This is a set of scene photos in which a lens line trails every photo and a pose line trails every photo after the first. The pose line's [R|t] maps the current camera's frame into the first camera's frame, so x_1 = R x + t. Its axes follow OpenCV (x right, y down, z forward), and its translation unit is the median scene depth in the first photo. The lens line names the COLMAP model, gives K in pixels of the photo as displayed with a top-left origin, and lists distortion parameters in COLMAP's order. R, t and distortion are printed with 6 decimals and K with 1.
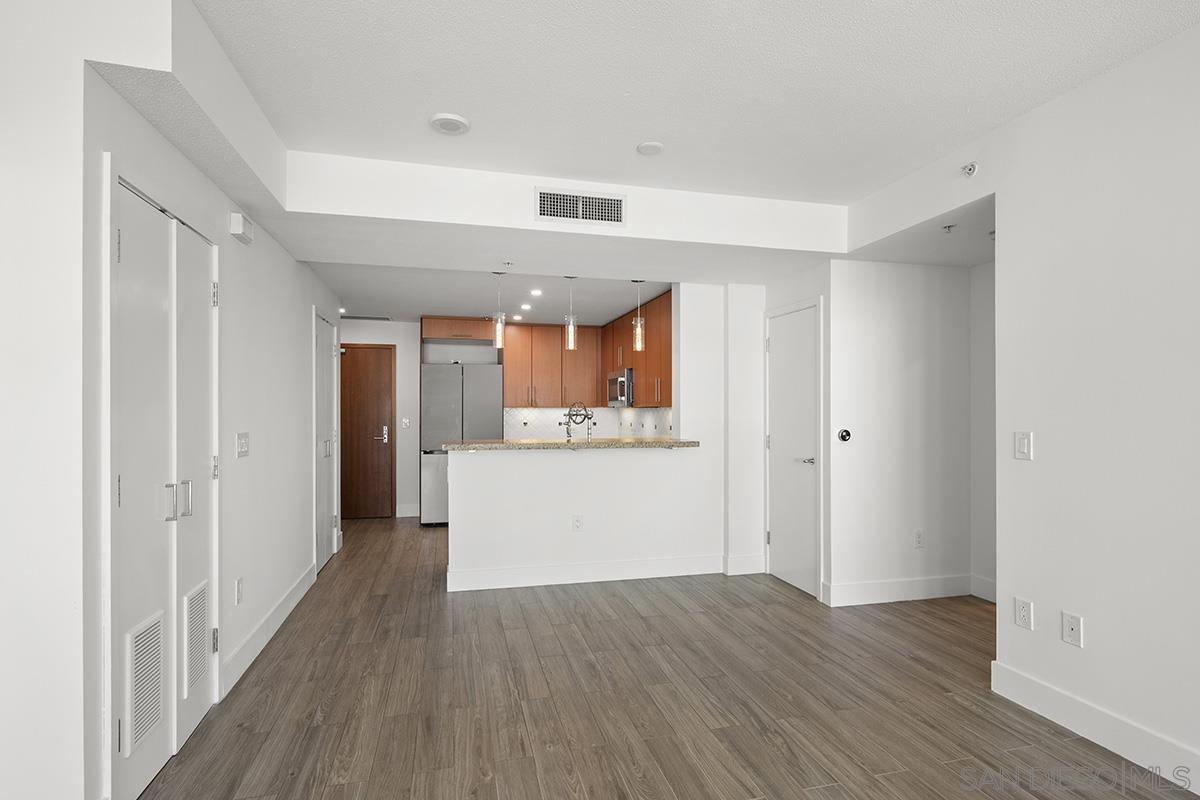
lens RADIAL K [[594.4, 0, 598.2], [0, 594.4, 404.4], [0, 0, 1]] dist [0.001606, 0.000286]
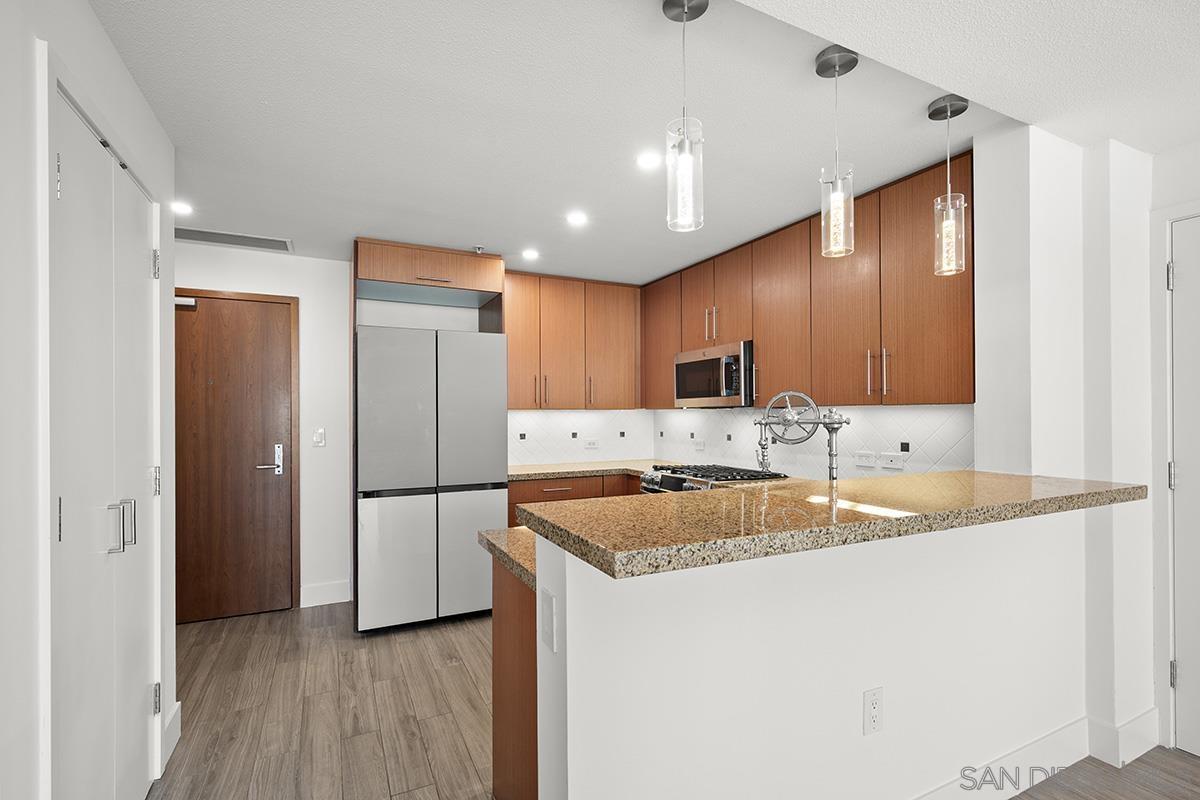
lens RADIAL K [[558.9, 0, 605.8], [0, 558.9, 407.3], [0, 0, 1]] dist [-0.001822, -0.000203]
pose [[0.977383, -0.001610, 0.211473, -0.172047], [0.002437, 0.999990, -0.003650, 0.005235], [-0.211465, 0.004083, 0.977377, 0.432056]]
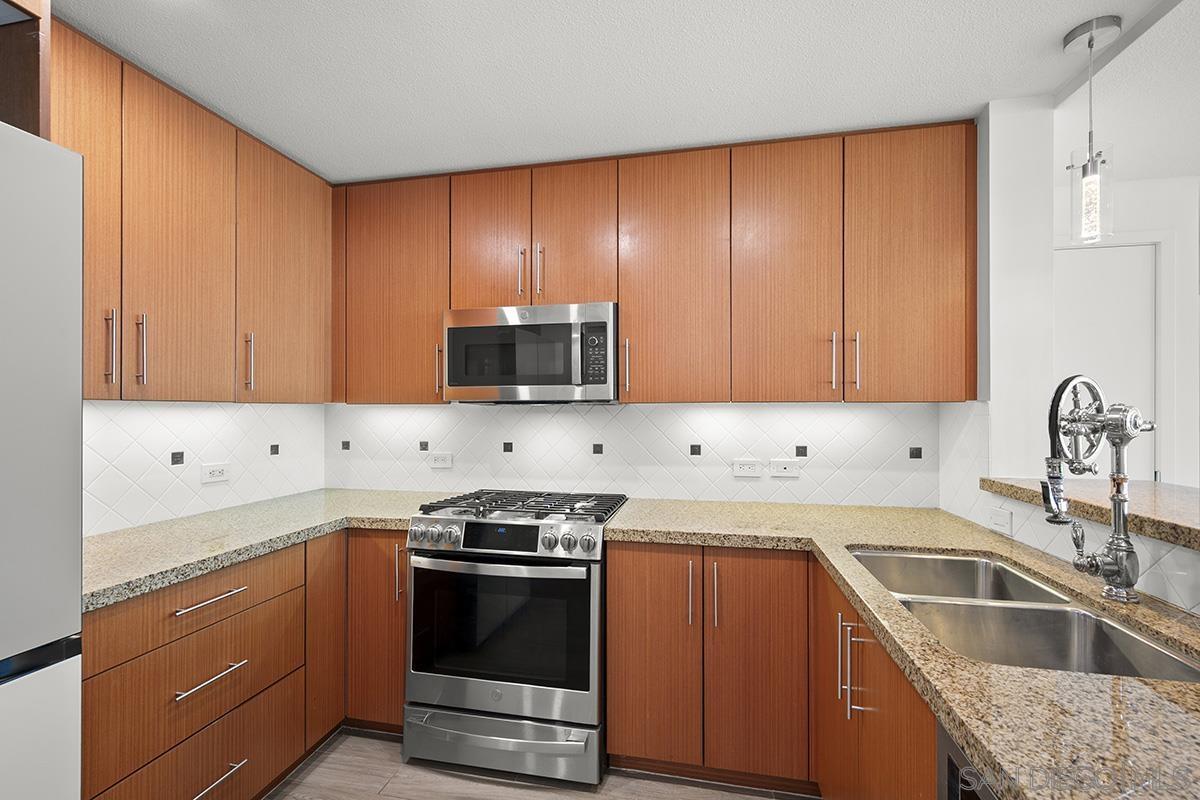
lens RADIAL K [[506.4, 0, 592.5], [0, 506.4, 408.6], [0, 0, 1]] dist [0.010571, 0.000054]
pose [[0.428913, 0.011005, 0.903279, -0.219638], [-0.007962, 0.999933, -0.008402, 0.009926], [-0.903311, -0.003588, 0.428972, 0.761938]]
